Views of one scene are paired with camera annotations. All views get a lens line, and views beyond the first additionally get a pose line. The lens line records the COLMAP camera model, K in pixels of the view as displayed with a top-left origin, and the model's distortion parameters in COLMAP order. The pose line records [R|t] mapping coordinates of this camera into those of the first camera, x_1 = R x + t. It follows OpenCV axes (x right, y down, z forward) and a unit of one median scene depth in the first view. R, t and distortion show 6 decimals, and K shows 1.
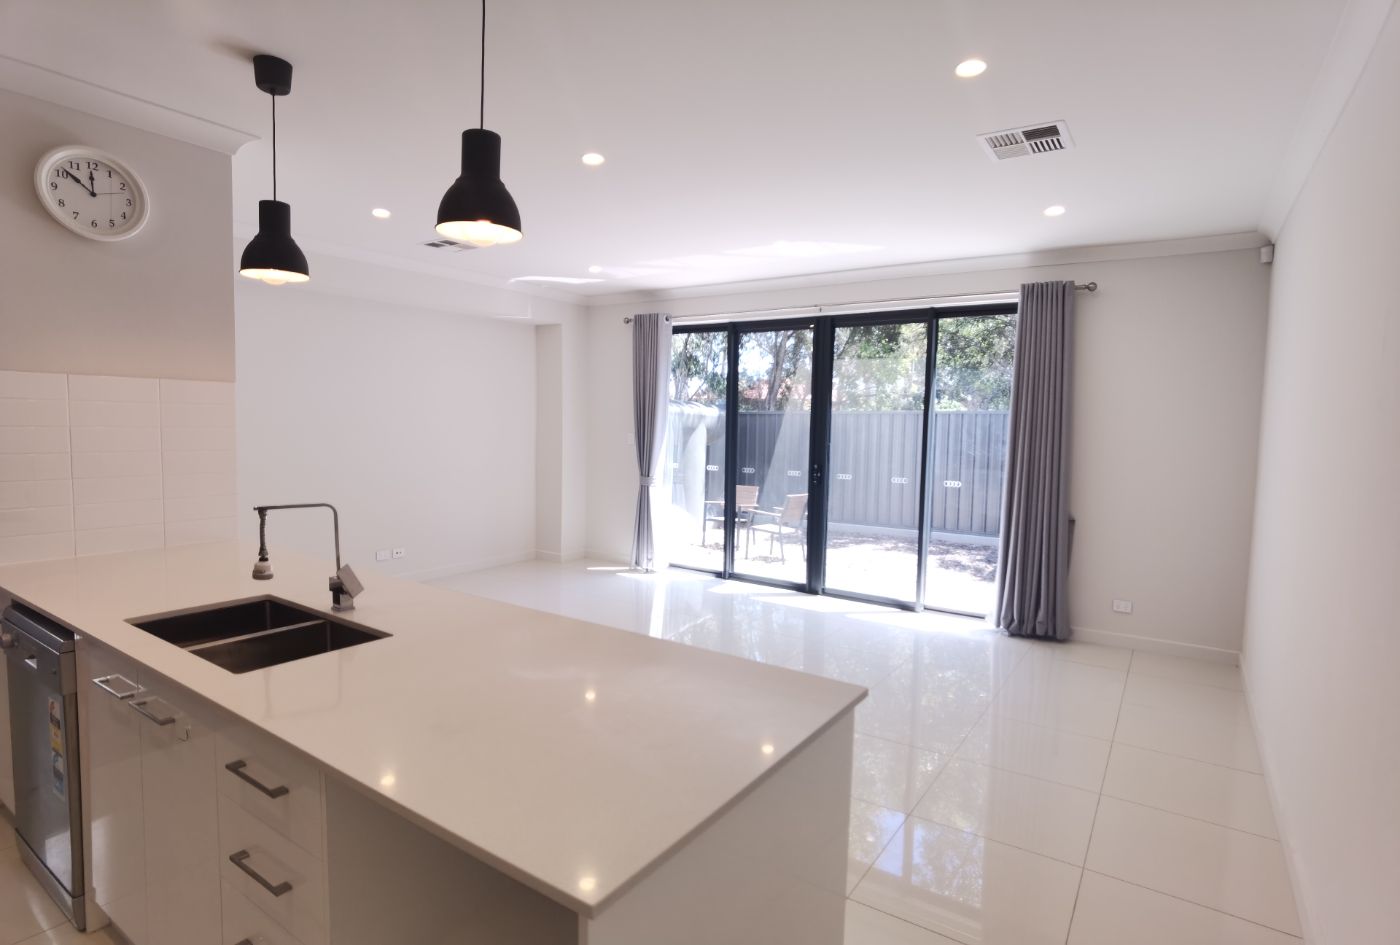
lens RADIAL K [[735.8, 0, 695.3], [0, 735.8, 470.9], [0, 0, 1]] dist [-0.075219, 0.043941]
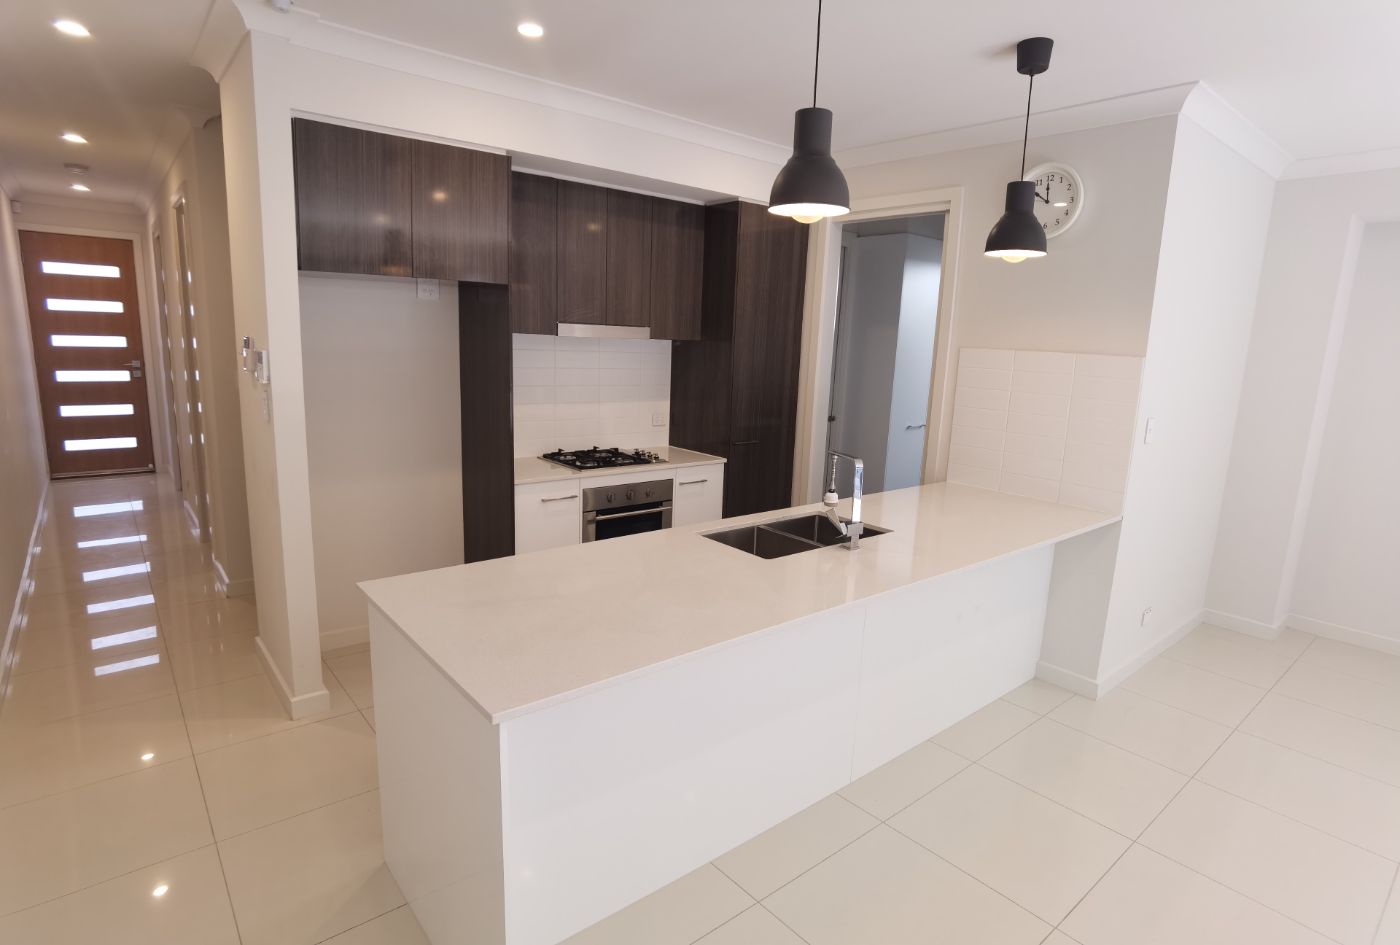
lens RADIAL K [[735.8, 0, 695.3], [0, 735.8, 470.9], [0, 0, 1]] dist [-0.075219, 0.043941]
pose [[-0.276012, 0.141684, -0.950654, 0.569669], [-0.113874, 0.977289, 0.178716, -0.098872], [0.954385, 0.157582, -0.253610, 0.858350]]
